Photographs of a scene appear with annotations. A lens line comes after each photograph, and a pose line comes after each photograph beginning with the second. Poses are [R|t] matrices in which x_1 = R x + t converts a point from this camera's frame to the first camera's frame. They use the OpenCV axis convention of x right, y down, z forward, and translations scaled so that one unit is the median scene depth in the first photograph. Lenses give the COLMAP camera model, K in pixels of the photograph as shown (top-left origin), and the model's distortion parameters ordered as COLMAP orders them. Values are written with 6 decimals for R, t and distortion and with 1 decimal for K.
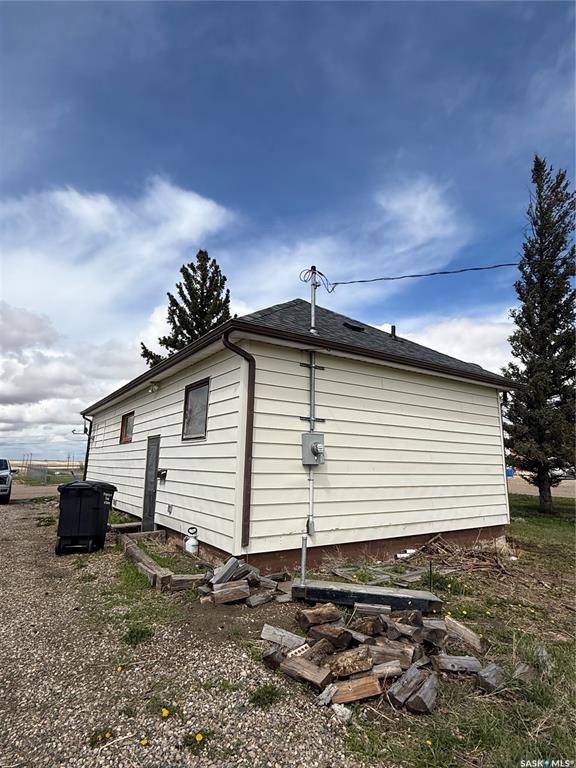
lens RADIAL K [[417.2, 0, 289.4], [0, 417.2, 381.8], [0, 0, 1]] dist [-0.009288, -0.003889]
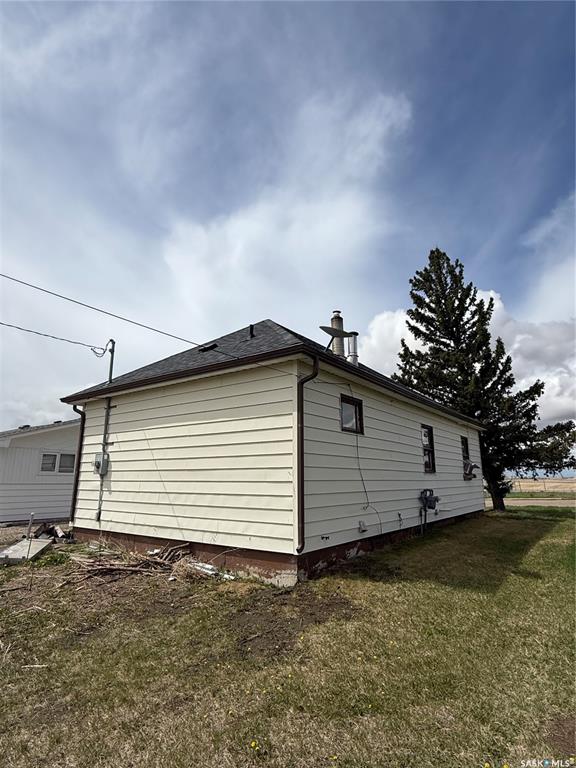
lens RADIAL K [[417.2, 0, 290.1], [0, 417.2, 384.4], [0, 0, 1]] dist [-0.009288, -0.003889]
pose [[0.349245, -0.219574, -0.910942, 1.629006], [0.197394, 0.967582, -0.157547, 0.241159], [0.916004, -0.124792, 0.381266, 1.035513]]
